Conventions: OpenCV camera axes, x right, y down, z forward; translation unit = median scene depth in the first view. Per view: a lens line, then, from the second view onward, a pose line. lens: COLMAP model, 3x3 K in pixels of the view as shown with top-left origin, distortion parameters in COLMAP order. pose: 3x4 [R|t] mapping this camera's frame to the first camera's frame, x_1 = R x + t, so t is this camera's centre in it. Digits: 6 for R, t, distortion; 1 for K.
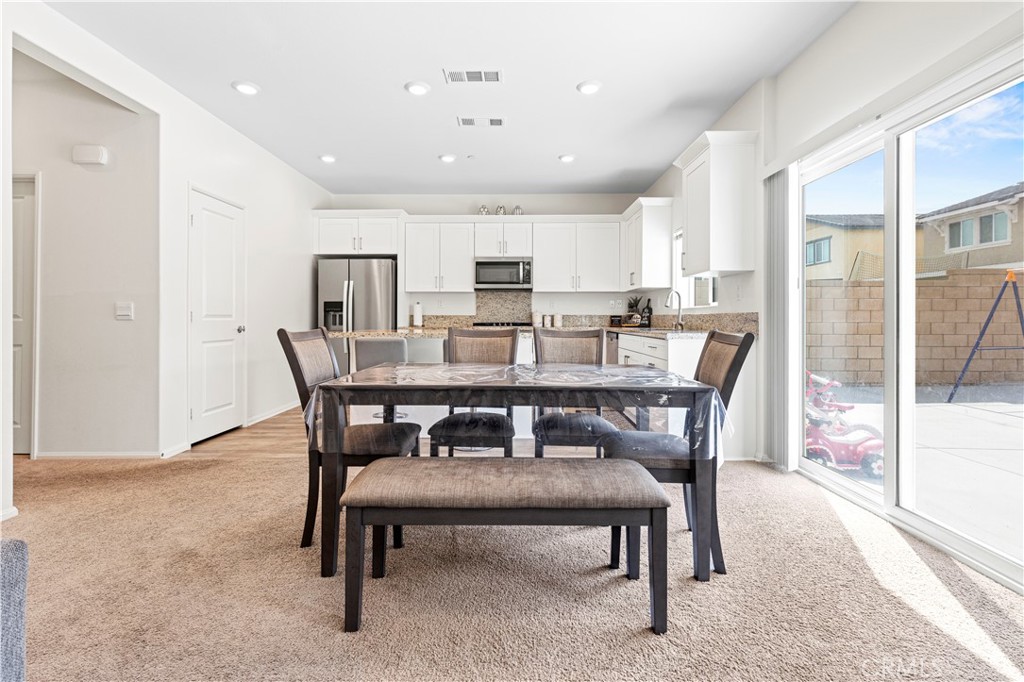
lens RADIAL K [[467.7, 0, 511.1], [0, 467.7, 324.0], [0, 0, 1]] dist [0.000466, 0.000083]
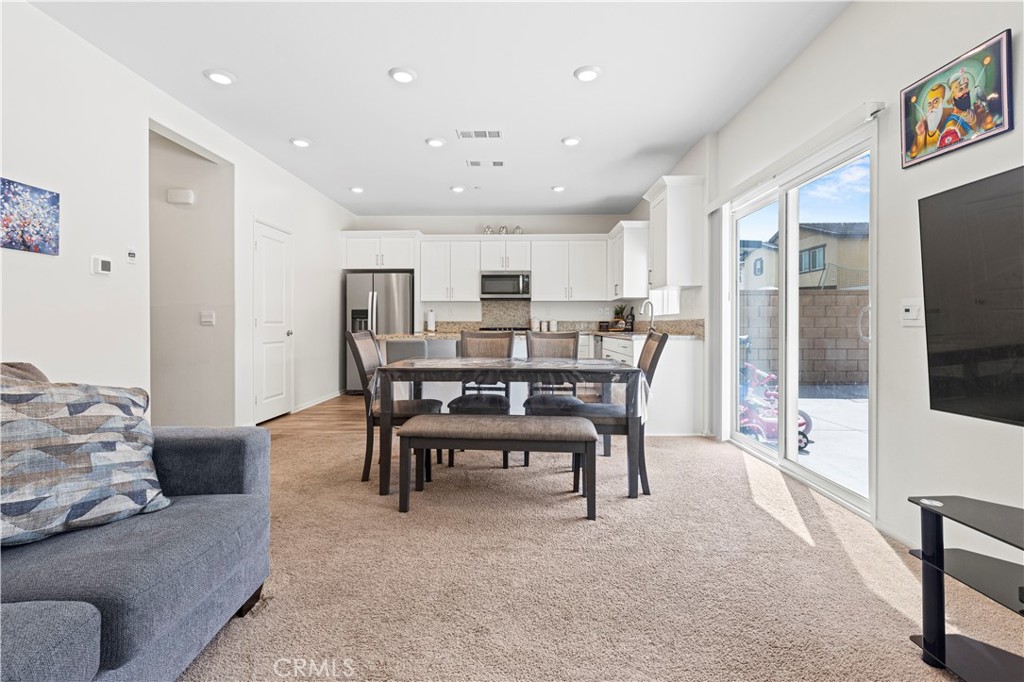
lens RADIAL K [[516.7, 0, 512.0], [0, 516.7, 341.0], [0, 0, 1]] dist [0.001072, 0.000554]
pose [[0.999865, -0.000437, -0.016424, 0.028728], [0.000753, 0.999815, 0.019208, 0.007515], [0.016413, -0.019218, 0.999681, -0.392613]]
